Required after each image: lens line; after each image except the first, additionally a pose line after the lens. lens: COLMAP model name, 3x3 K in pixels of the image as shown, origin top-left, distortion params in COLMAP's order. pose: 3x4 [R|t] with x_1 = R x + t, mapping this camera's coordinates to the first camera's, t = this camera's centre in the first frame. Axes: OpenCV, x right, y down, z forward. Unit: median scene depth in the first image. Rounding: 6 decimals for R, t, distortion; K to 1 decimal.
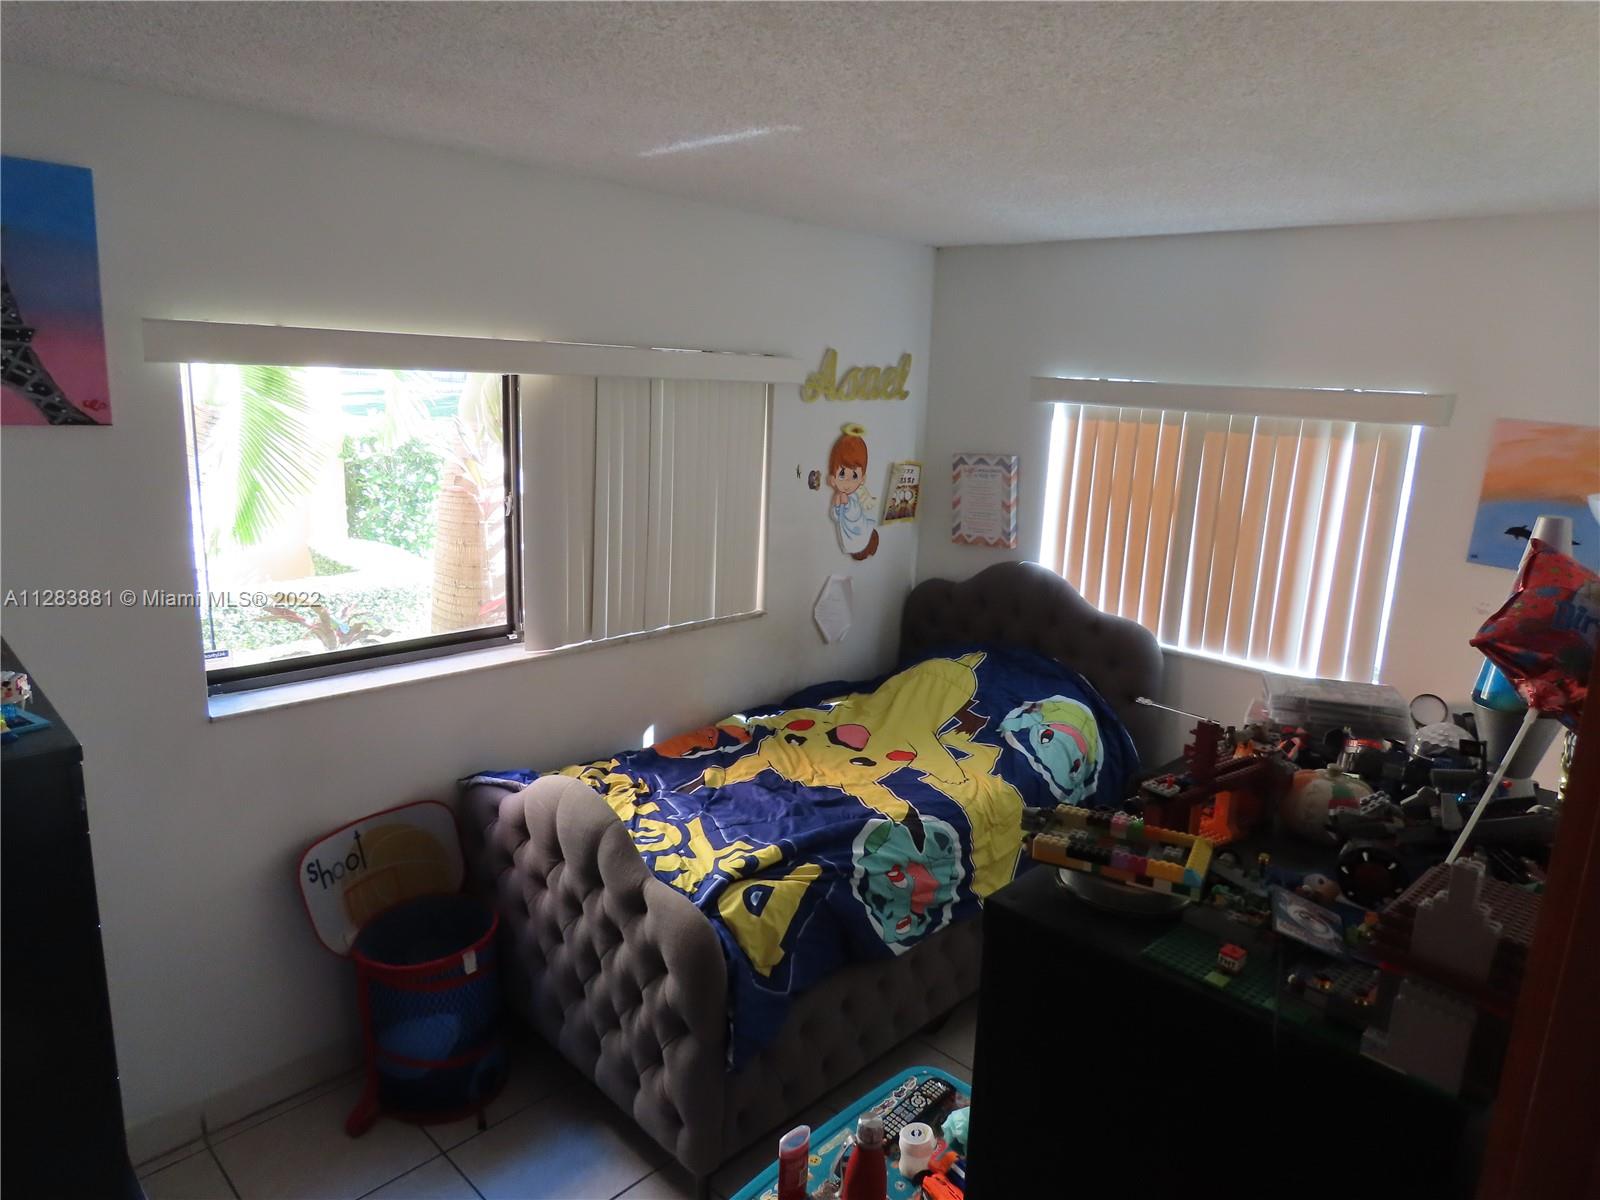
lens RADIAL K [[1009.0, 0, 804.8], [0, 1009.0, 597.8], [0, 0, 1]] dist [-0.017374, 0.008322]
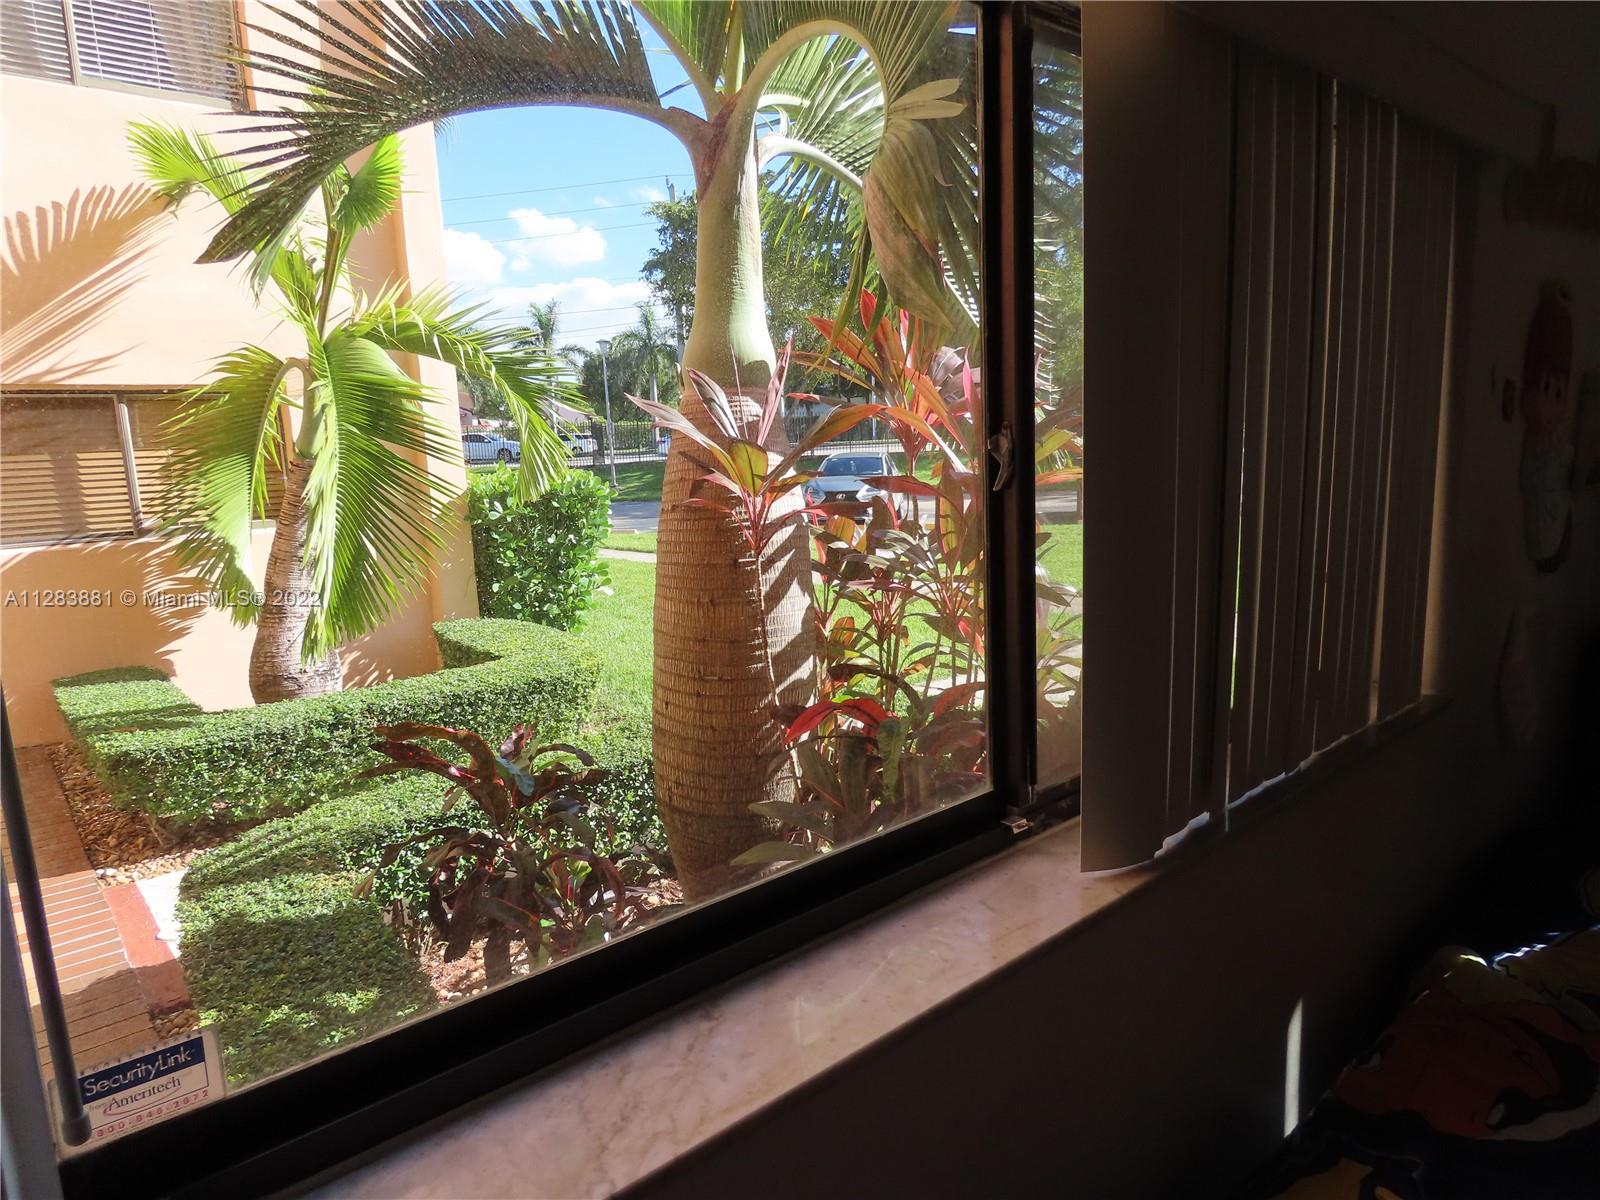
lens RADIAL K [[1007.9, 0, 800.0], [0, 1007.9, 600.0], [0, 0, 1]] dist [-0.012709, 0.003404]
pose [[0.992152, -0.071188, -0.102796, -0.345320], [0.065397, 0.996134, -0.058652, -0.027299], [0.106574, 0.051469, 0.992972, 0.667682]]
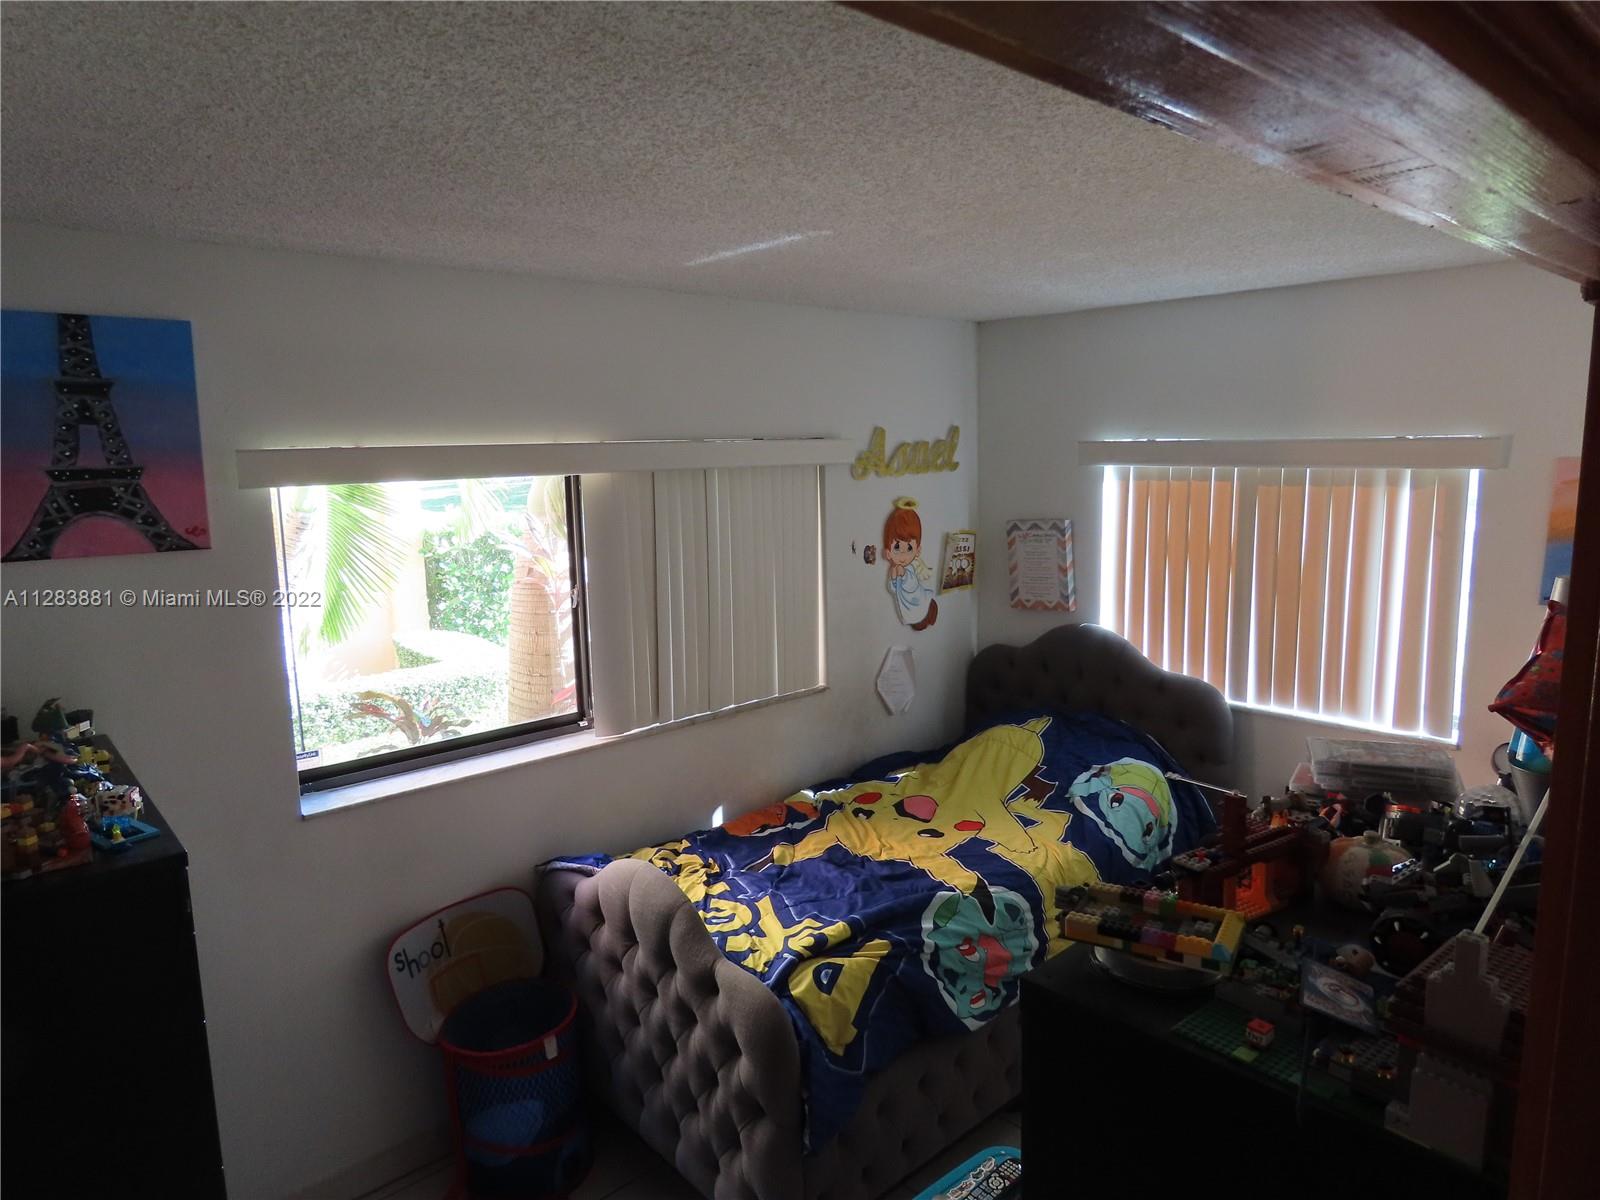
lens RADIAL K [[1007.9, 0, 800.0], [0, 1007.9, 600.0], [0, 0, 1]] dist [-0.012709, 0.003404]
pose [[0.995864, -0.052785, -0.073953, 0.016020], [0.047946, 0.996684, -0.065747, -0.009817], [0.077178, 0.061929, 0.995092, -0.021871]]
